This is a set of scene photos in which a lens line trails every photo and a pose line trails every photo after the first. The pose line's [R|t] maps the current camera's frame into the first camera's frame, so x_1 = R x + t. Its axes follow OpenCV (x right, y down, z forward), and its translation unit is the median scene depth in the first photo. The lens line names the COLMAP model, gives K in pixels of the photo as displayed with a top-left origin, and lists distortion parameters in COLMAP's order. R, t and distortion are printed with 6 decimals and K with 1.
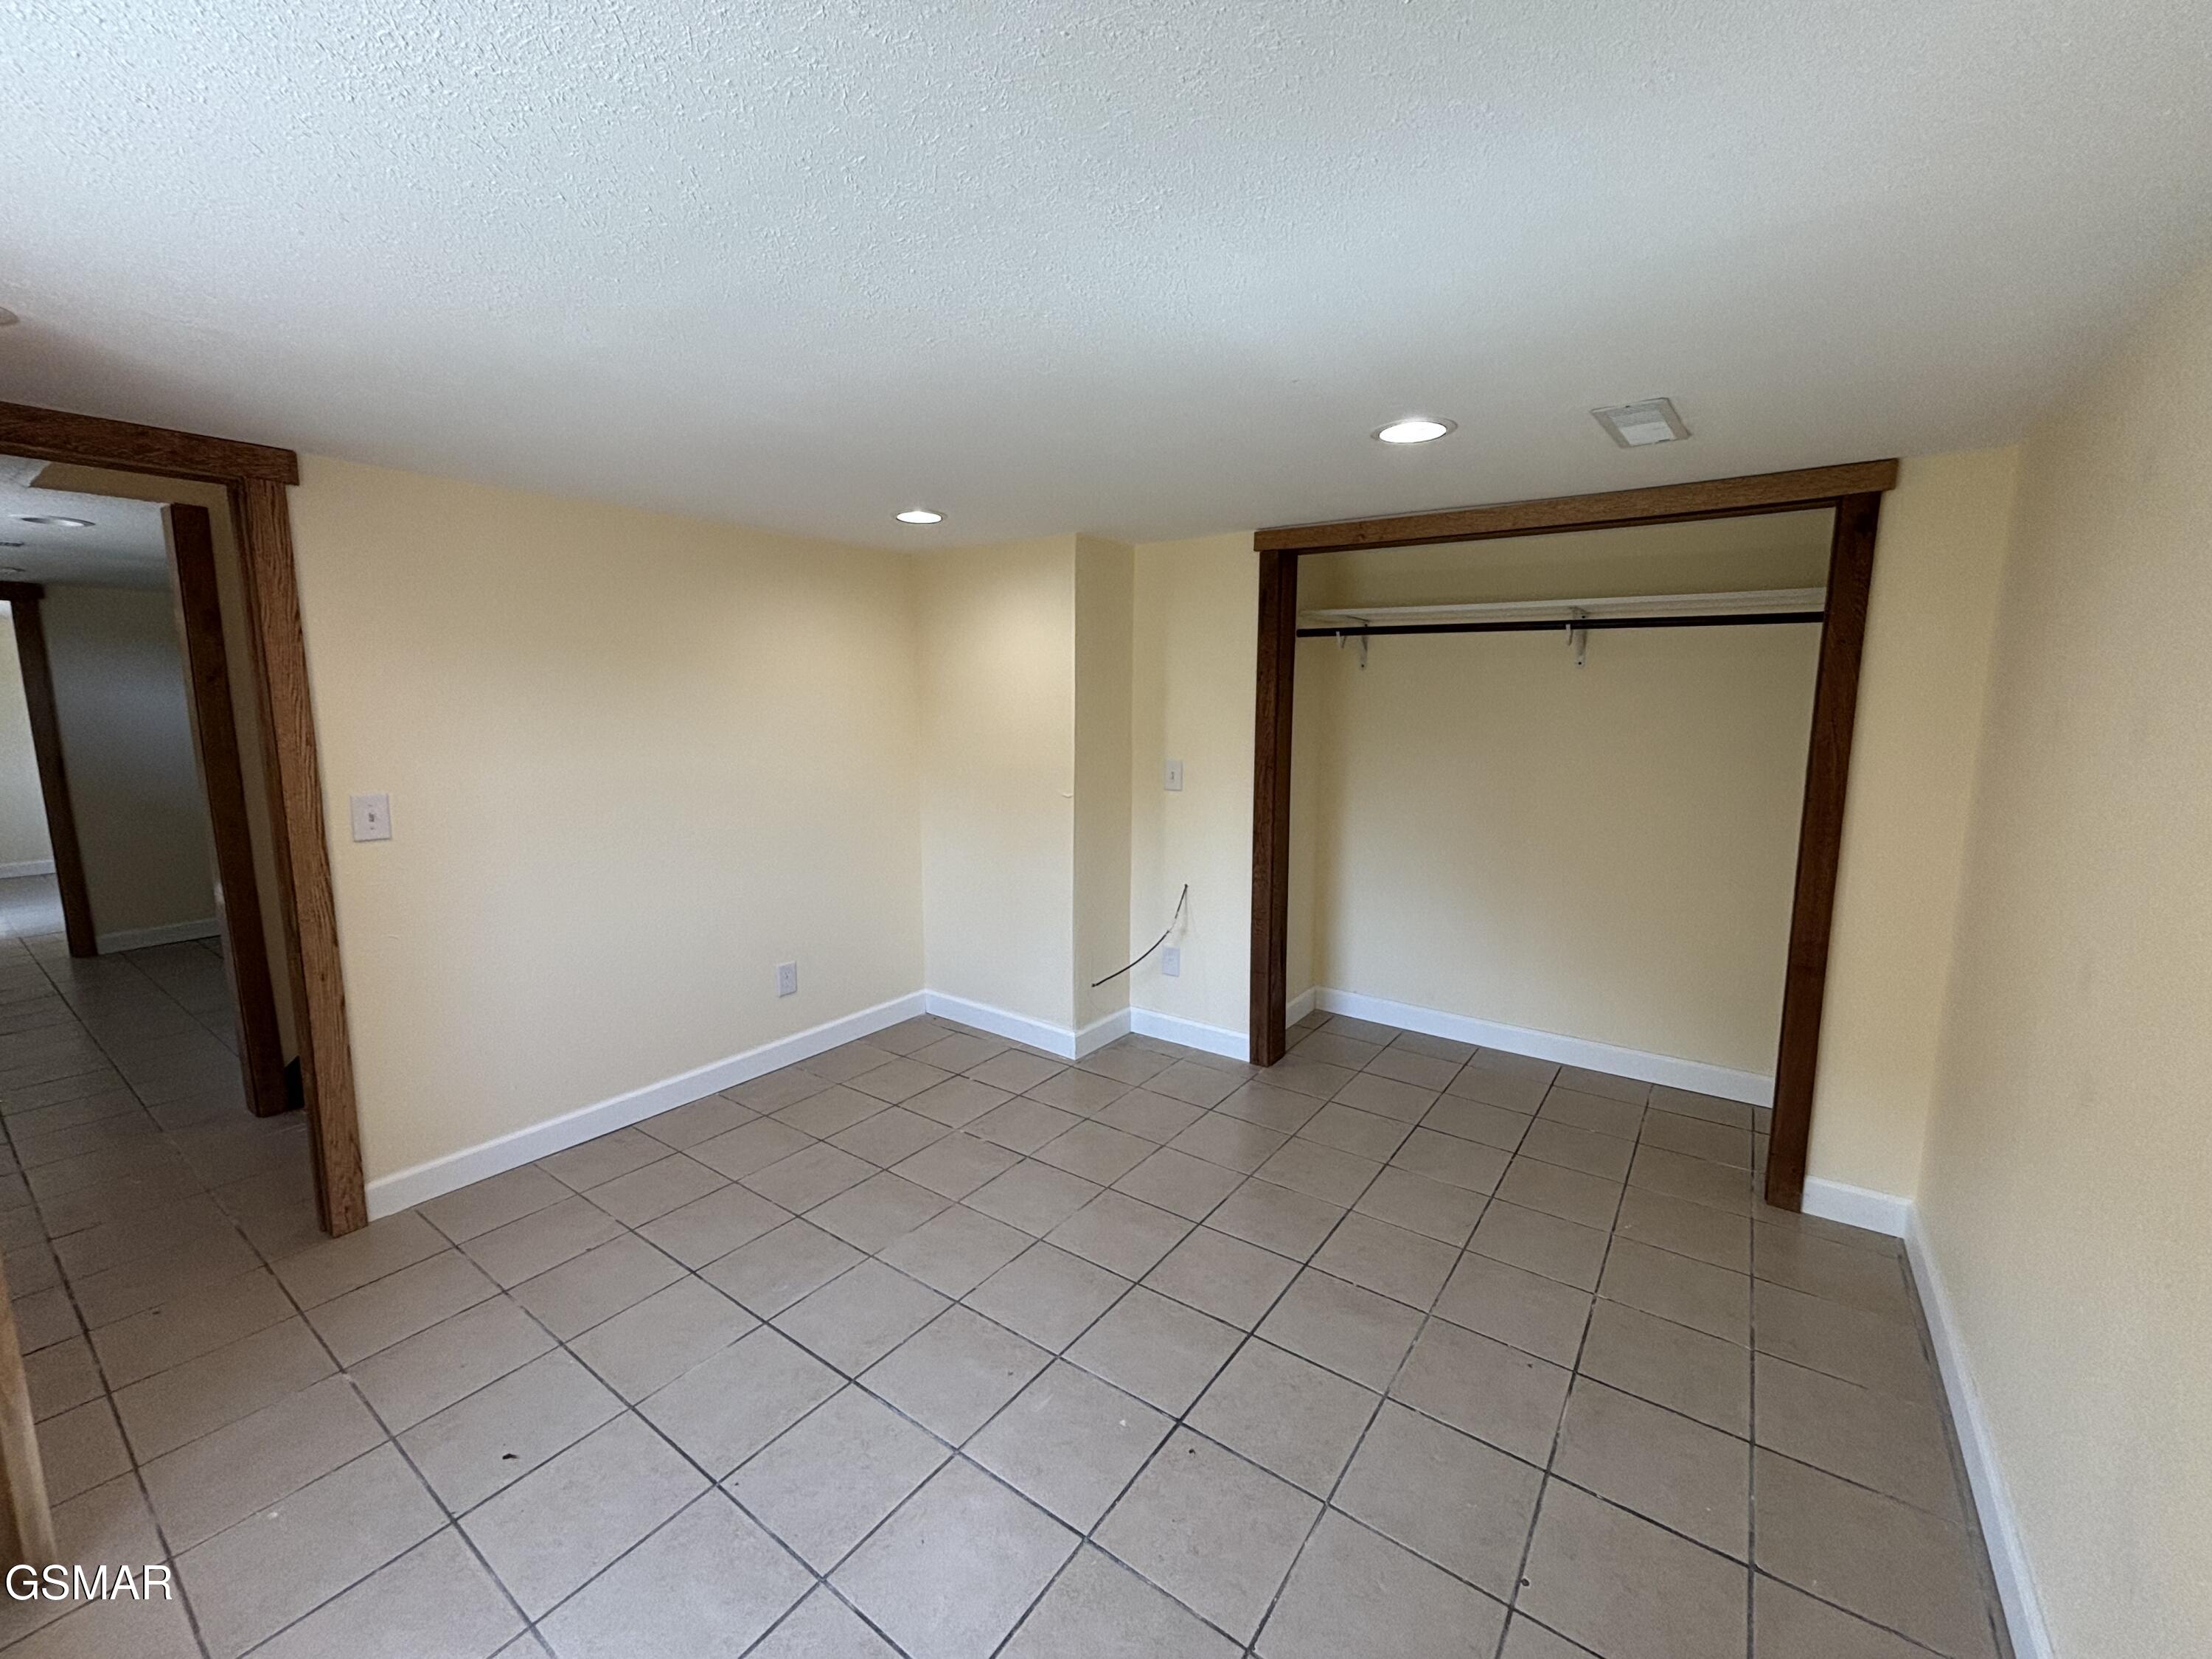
lens RADIAL K [[895.8, 0, 1112.0], [0, 895.8, 829.6], [0, 0, 1]] dist [0.007848, -0.001825]
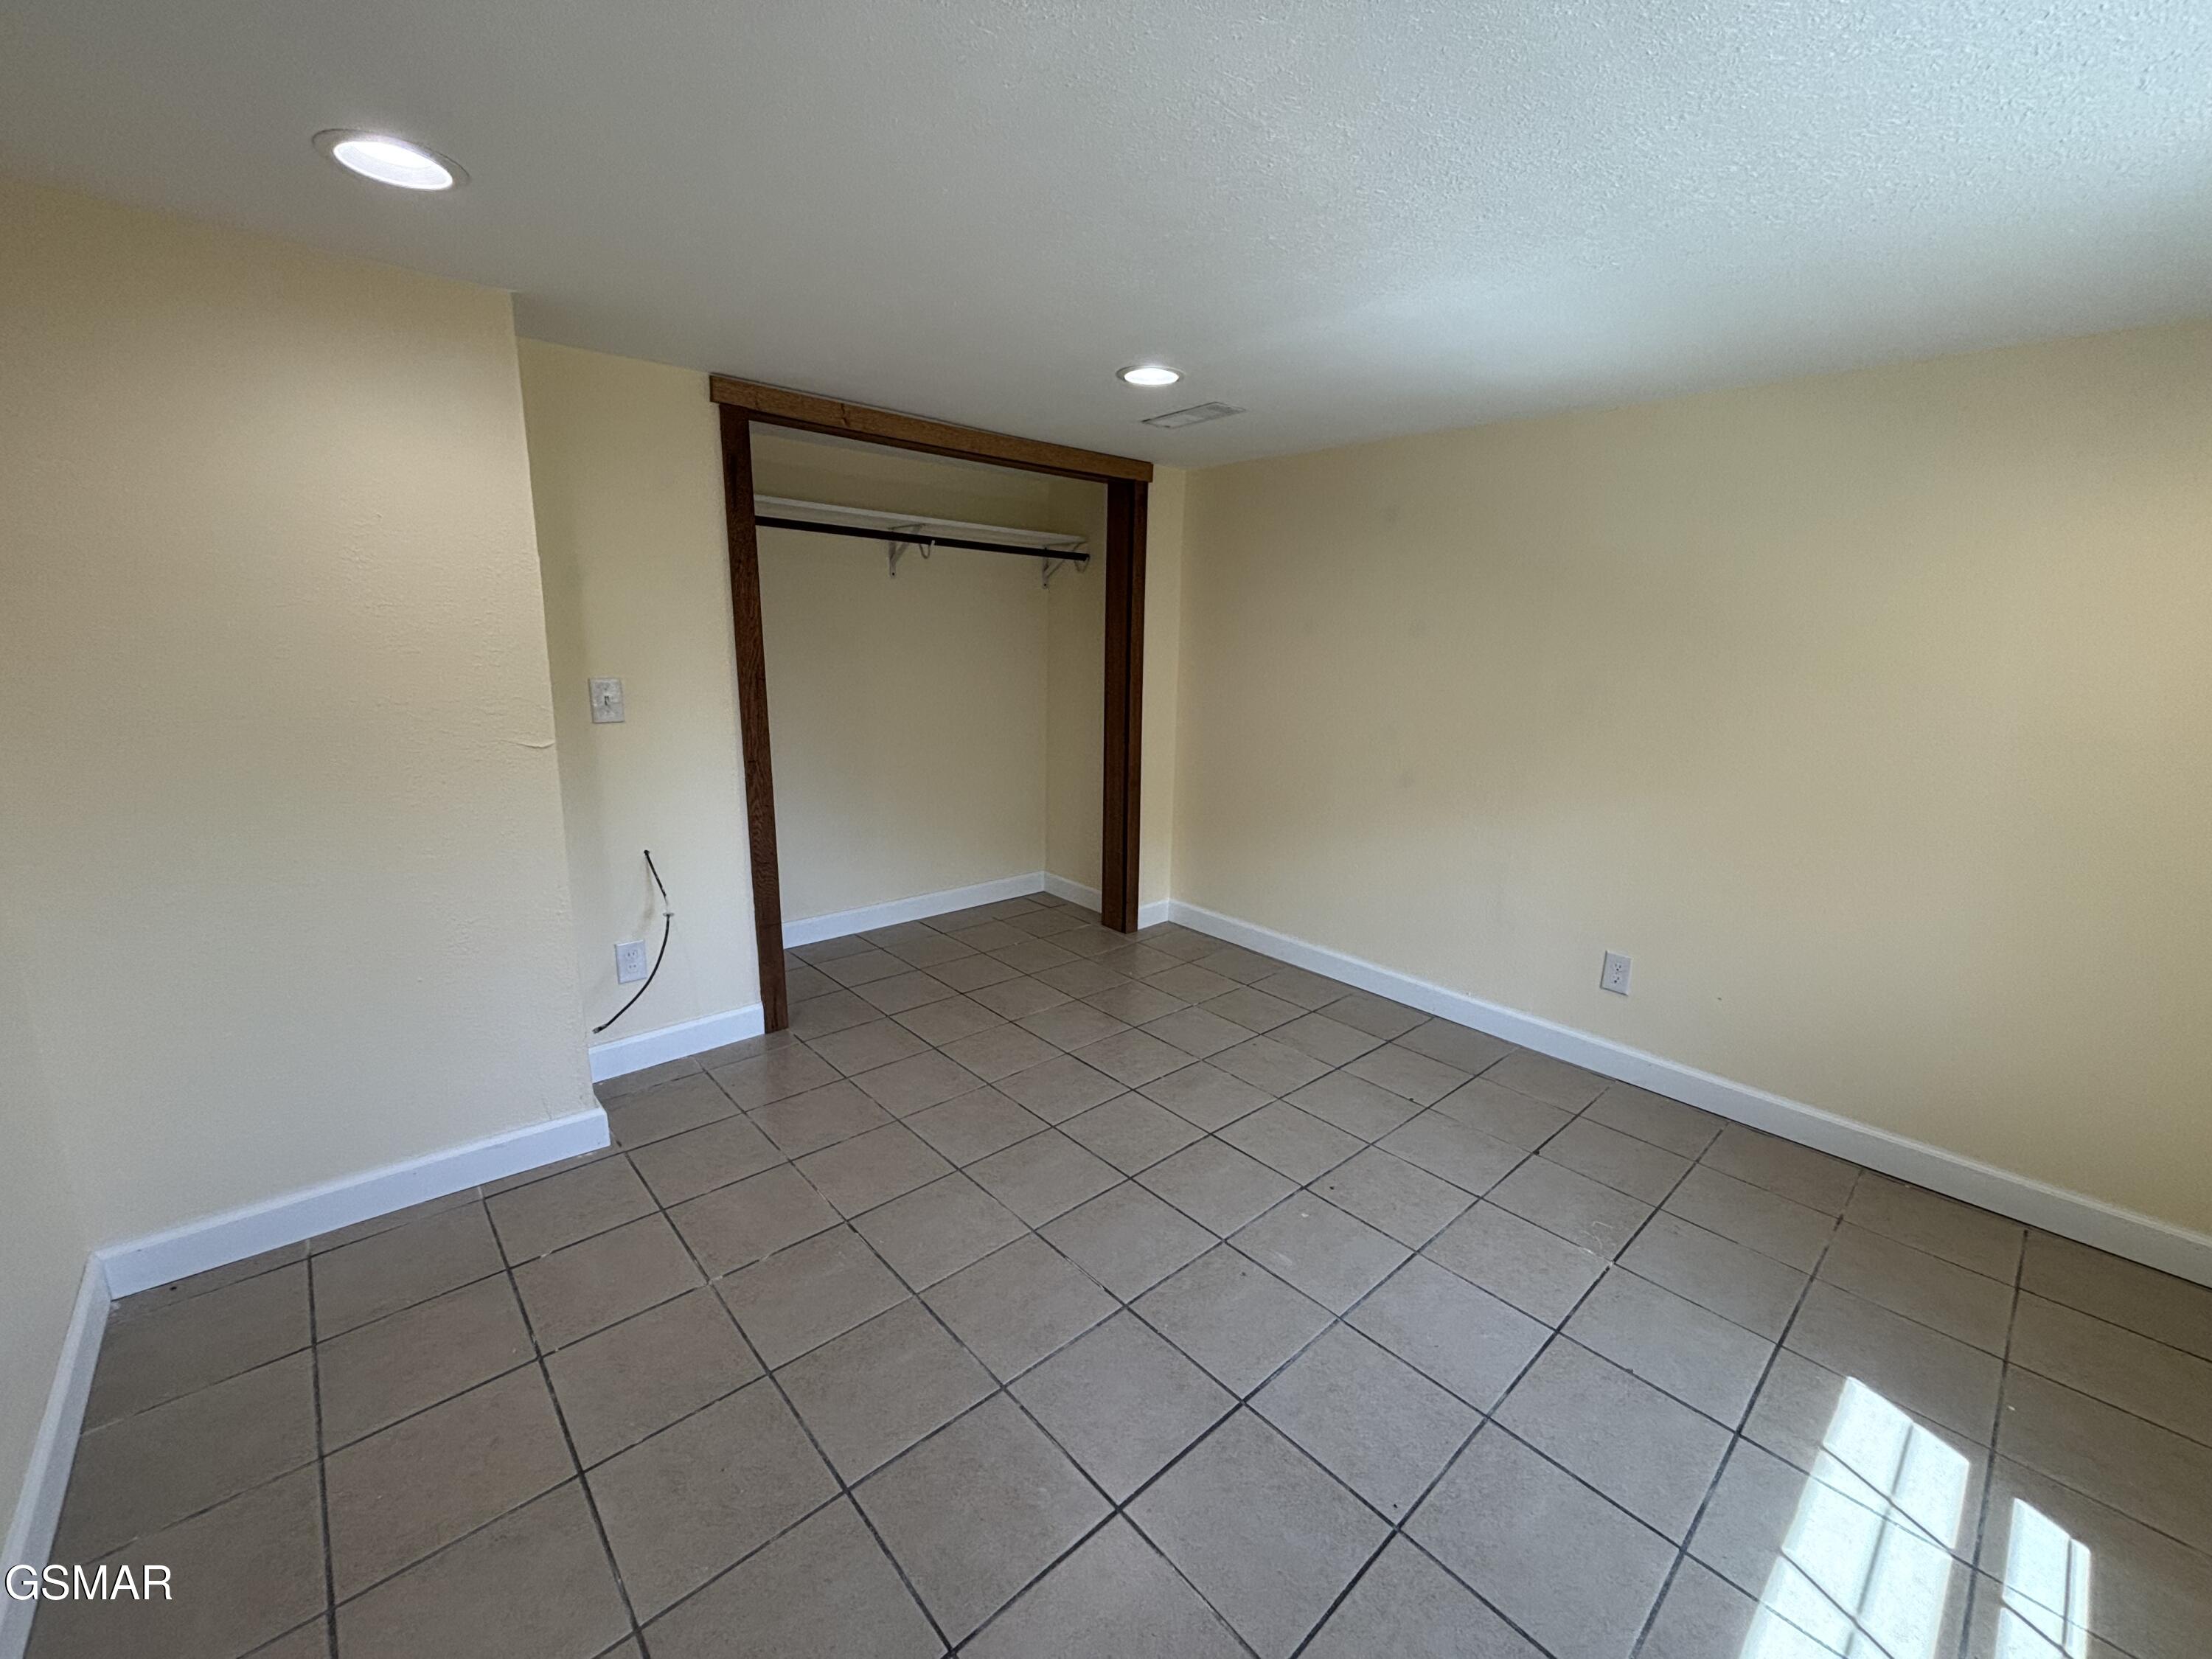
lens RADIAL K [[895.8, 0, 1092.2], [0, 895.8, 833.3], [0, 0, 1]] dist [0.007848, -0.001825]
pose [[0.219232, -0.219627, 0.950632, -0.606711], [0.119623, 0.973035, 0.197216, -0.061832], [-0.968312, 0.070481, 0.239593, 0.533021]]
